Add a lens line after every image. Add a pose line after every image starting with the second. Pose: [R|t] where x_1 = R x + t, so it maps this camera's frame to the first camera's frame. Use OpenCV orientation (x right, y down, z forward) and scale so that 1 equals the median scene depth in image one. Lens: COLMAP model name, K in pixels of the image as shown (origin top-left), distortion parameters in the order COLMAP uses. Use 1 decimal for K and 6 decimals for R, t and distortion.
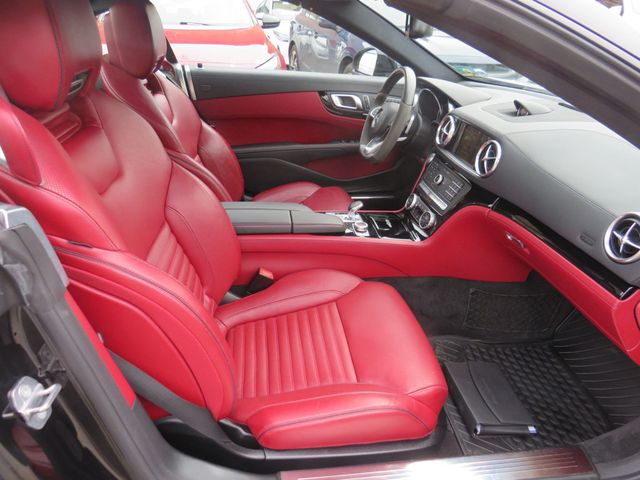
lens RADIAL K [[463.6, 0, 308.5], [0, 463.6, 242.4], [0, 0, 1]] dist [-0.030639, 0.001615]
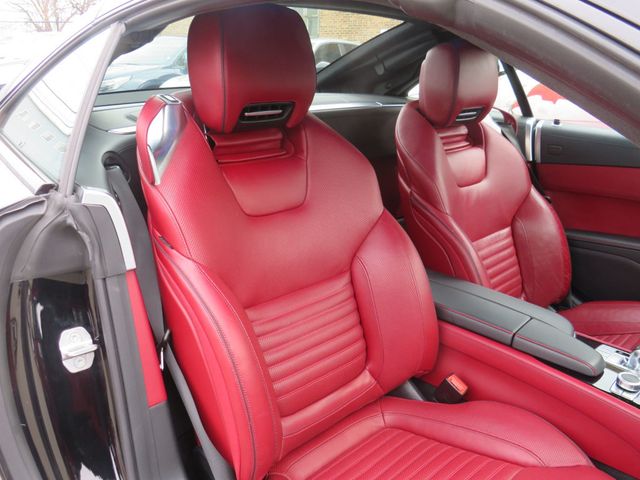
lens RADIAL K [[567.8, 0, 319.9], [0, 567.8, 252.8], [0, 0, 1]] dist [-0.010785, -0.005966]
pose [[0.594128, 0.231955, -0.770201, 0.424896], [-0.347650, 0.937517, 0.014170, -0.064863], [0.725363, 0.259341, 0.637644, 0.202589]]
